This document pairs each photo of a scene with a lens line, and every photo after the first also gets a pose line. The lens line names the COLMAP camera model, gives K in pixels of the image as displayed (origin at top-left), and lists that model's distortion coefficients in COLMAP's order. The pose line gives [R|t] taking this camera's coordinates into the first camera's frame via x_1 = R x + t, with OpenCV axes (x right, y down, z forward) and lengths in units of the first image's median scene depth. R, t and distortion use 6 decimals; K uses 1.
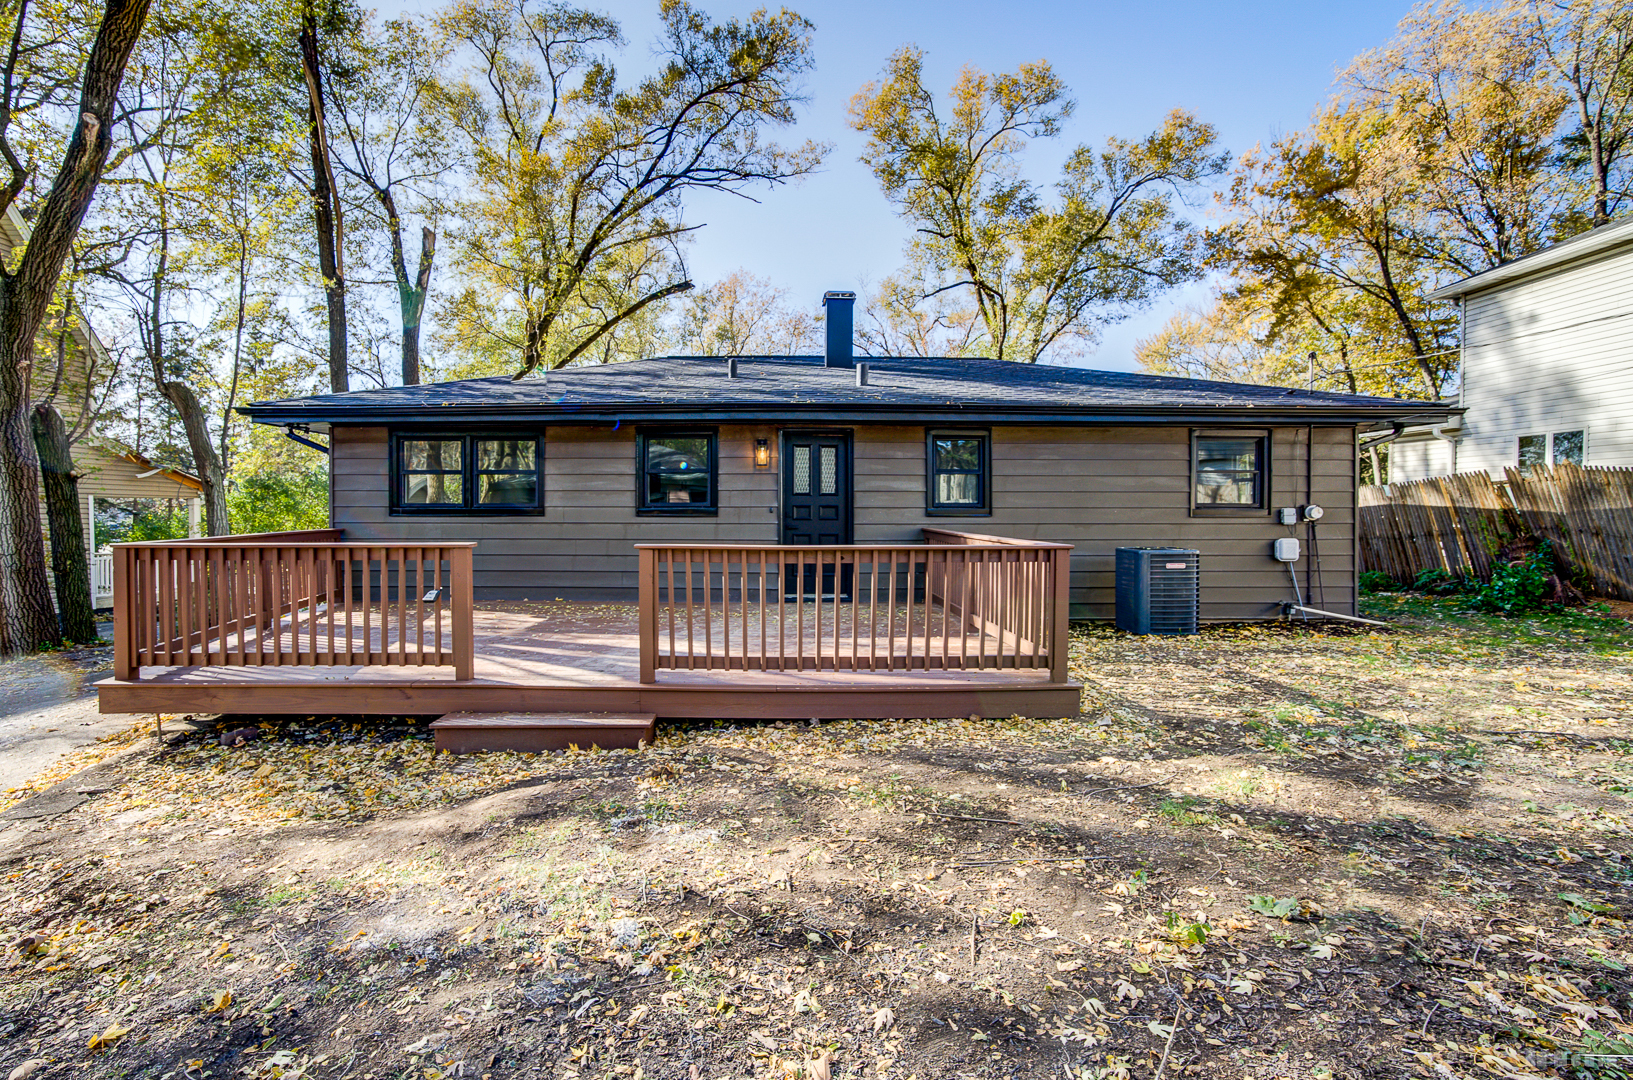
lens RADIAL K [[647.1, 0, 814.3], [0, 647.1, 514.1], [0, 0, 1]] dist [-0.000790, -0.000024]
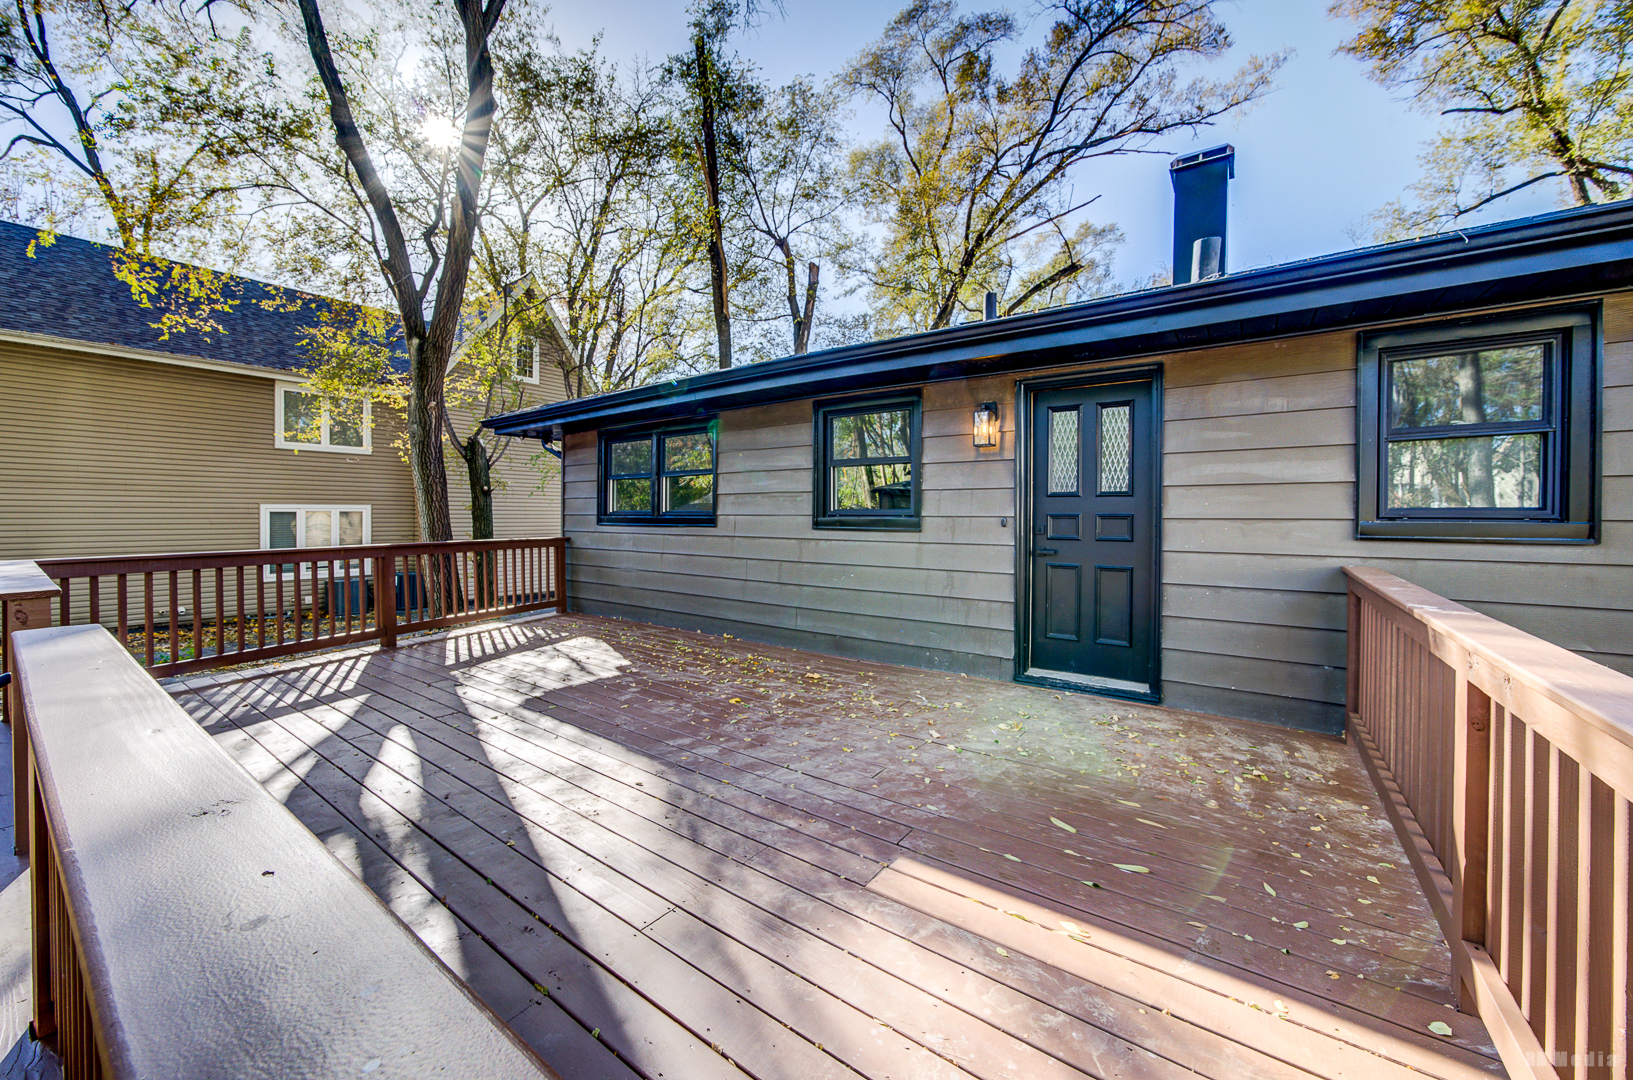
lens RADIAL K [[615.3, 0, 819.9], [0, 615.3, 521.8], [0, 0, 1]] dist [0.002376, 0.000237]
pose [[0.805849, 0.011444, -0.592011, 0.043145], [-0.010541, 0.999932, 0.004981, -0.002643], [0.592027, 0.002227, 0.805915, 0.156127]]
